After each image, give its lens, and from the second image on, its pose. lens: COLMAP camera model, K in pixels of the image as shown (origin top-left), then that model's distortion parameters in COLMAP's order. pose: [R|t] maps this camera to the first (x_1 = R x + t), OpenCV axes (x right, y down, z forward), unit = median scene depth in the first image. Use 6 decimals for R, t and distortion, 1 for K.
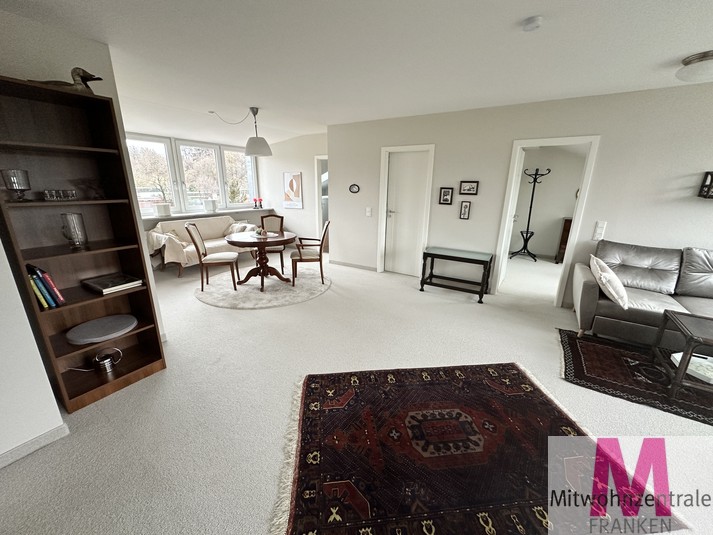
lens RADIAL K [[284.6, 0, 356.5], [0, 284.6, 266.6], [0, 0, 1]] dist [-0.002532, 0.000756]
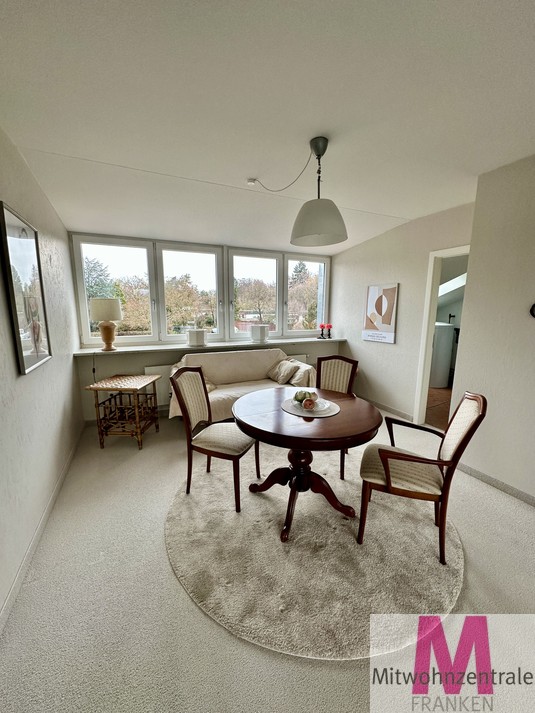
lens RADIAL K [[284.6, 0, 267.8], [0, 284.6, 355.1], [0, 0, 1]] dist [-0.002532, 0.000756]
pose [[0.839414, 0.084366, -0.536905, -0.111599], [-0.146355, 0.986475, -0.073809, -0.120112], [0.523416, 0.140535, 0.840408, 0.452965]]
